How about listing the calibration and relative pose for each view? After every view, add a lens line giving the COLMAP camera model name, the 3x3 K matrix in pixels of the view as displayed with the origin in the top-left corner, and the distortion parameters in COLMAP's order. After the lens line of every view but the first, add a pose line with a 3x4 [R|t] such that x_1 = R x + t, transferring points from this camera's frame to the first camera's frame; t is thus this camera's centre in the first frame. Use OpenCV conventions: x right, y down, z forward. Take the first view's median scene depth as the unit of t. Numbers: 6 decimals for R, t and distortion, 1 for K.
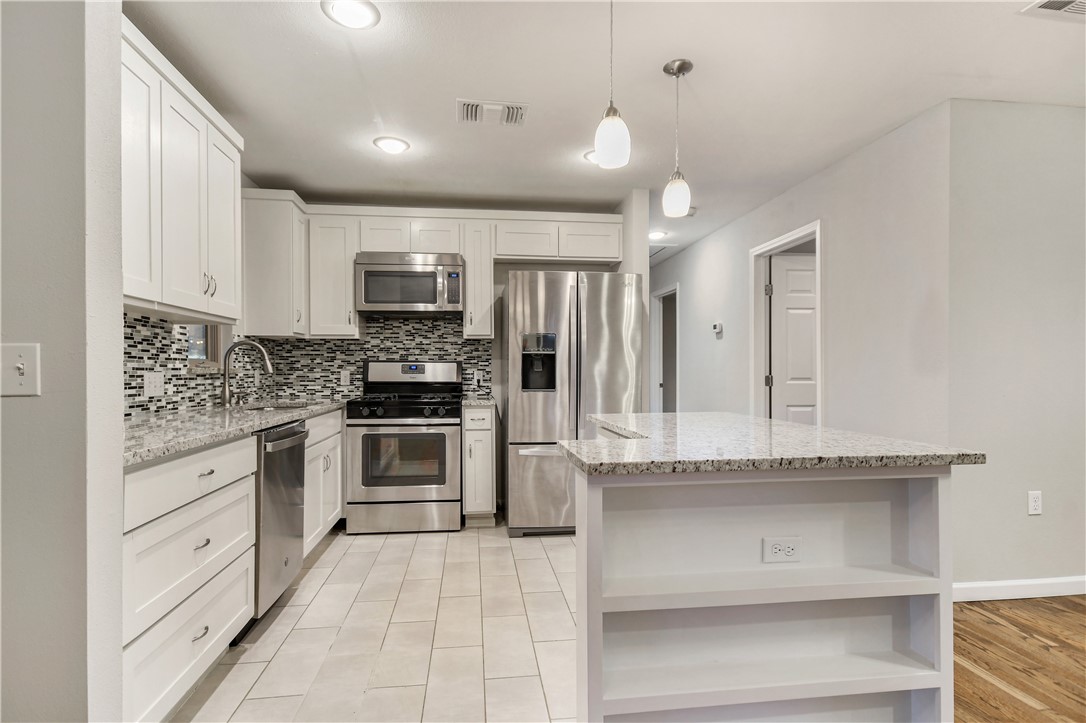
lens RADIAL K [[560.3, 0, 539.4], [0, 560.3, 366.3], [0, 0, 1]] dist [-0.000373, -0.000211]
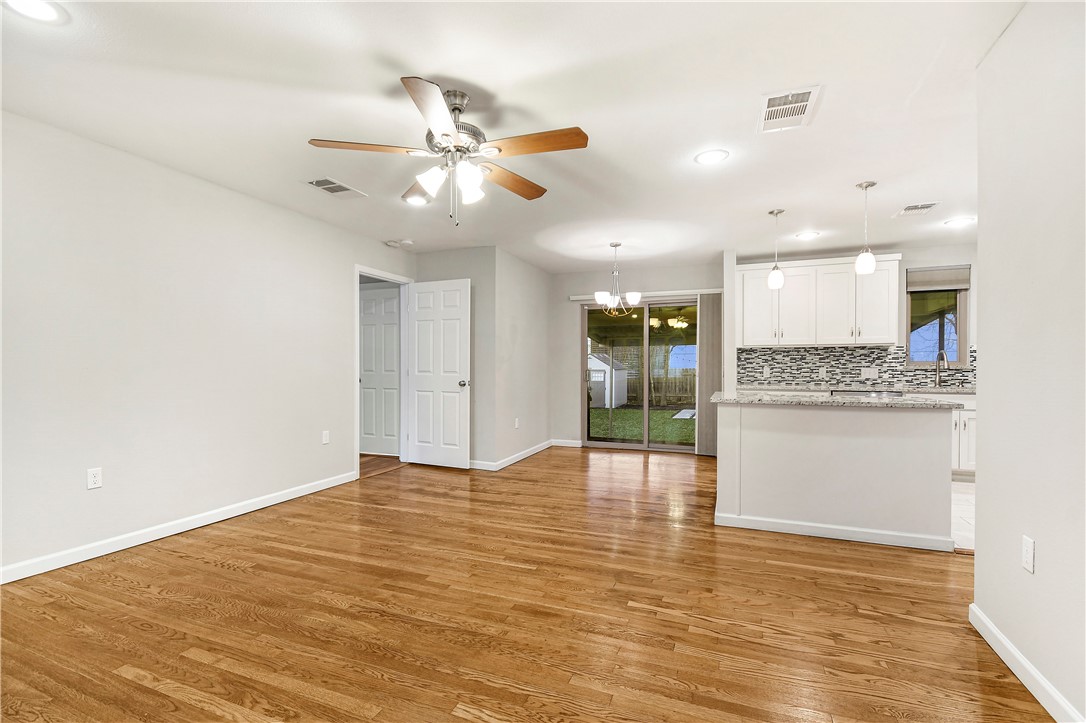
lens RADIAL K [[494.5, 0, 537.6], [0, 494.5, 369.7], [0, 0, 1]] dist [0.001712, 0.001767]
pose [[-0.494973, 0.006341, -0.868885, 1.915711], [0.008514, 0.999961, 0.002447, 0.000198], [0.868867, -0.006187, -0.495007, 0.844155]]
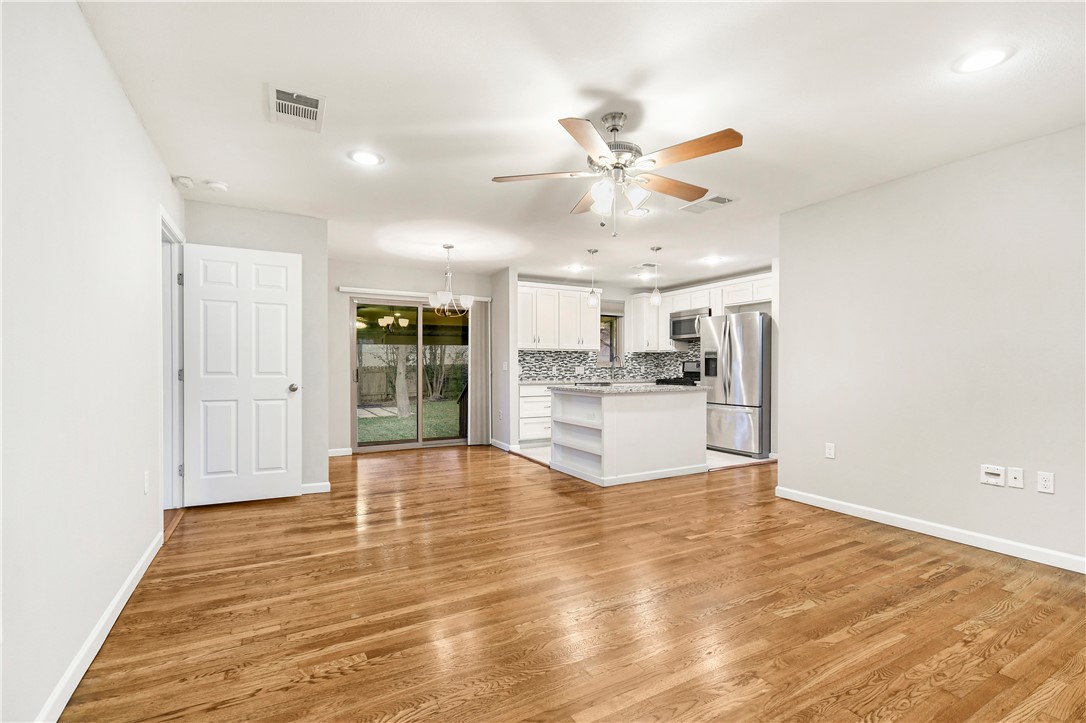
lens RADIAL K [[494.5, 0, 546.9], [0, 494.5, 370.5], [0, 0, 1]] dist [0.001712, 0.001767]
pose [[0.366633, 0.010227, -0.930309, 2.077902], [0.008370, 0.999863, 0.014290, -0.011838], [0.930328, -0.013026, 0.366497, -0.282076]]
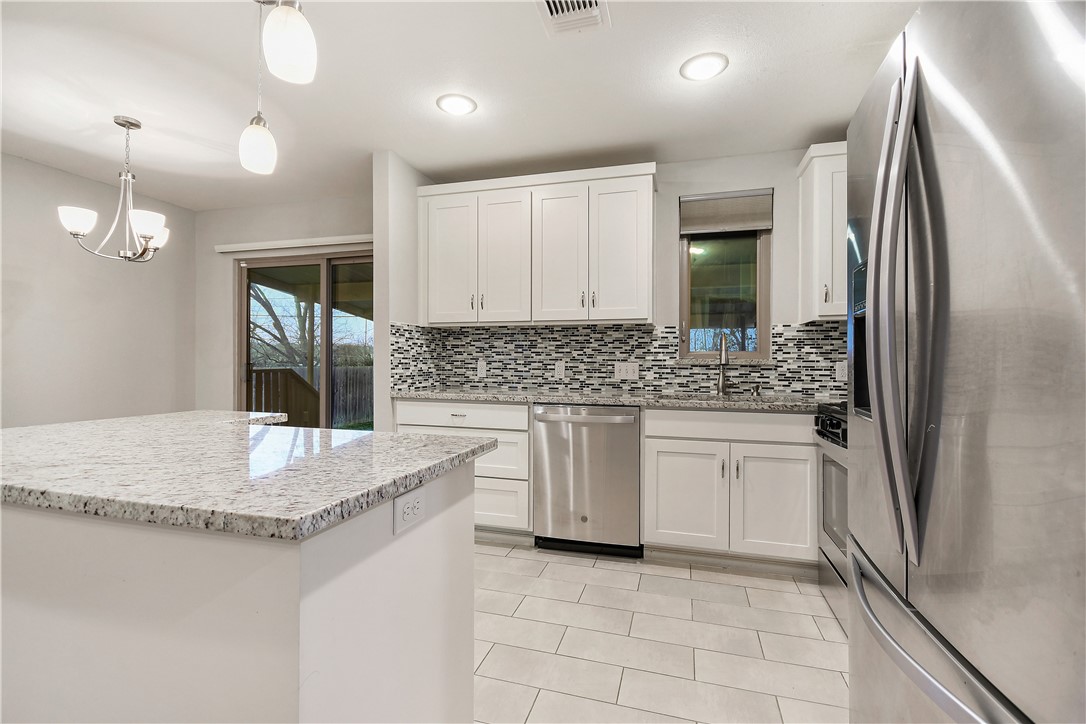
lens RADIAL K [[494.5, 0, 536.5], [0, 494.5, 354.1], [0, 0, 1]] dist [0.001712, 0.001767]
pose [[-0.409210, 0.003284, -0.912434, 0.578375], [0.007926, 0.999969, 0.000044, -0.013358], [0.912406, -0.007214, -0.409223, 1.354616]]
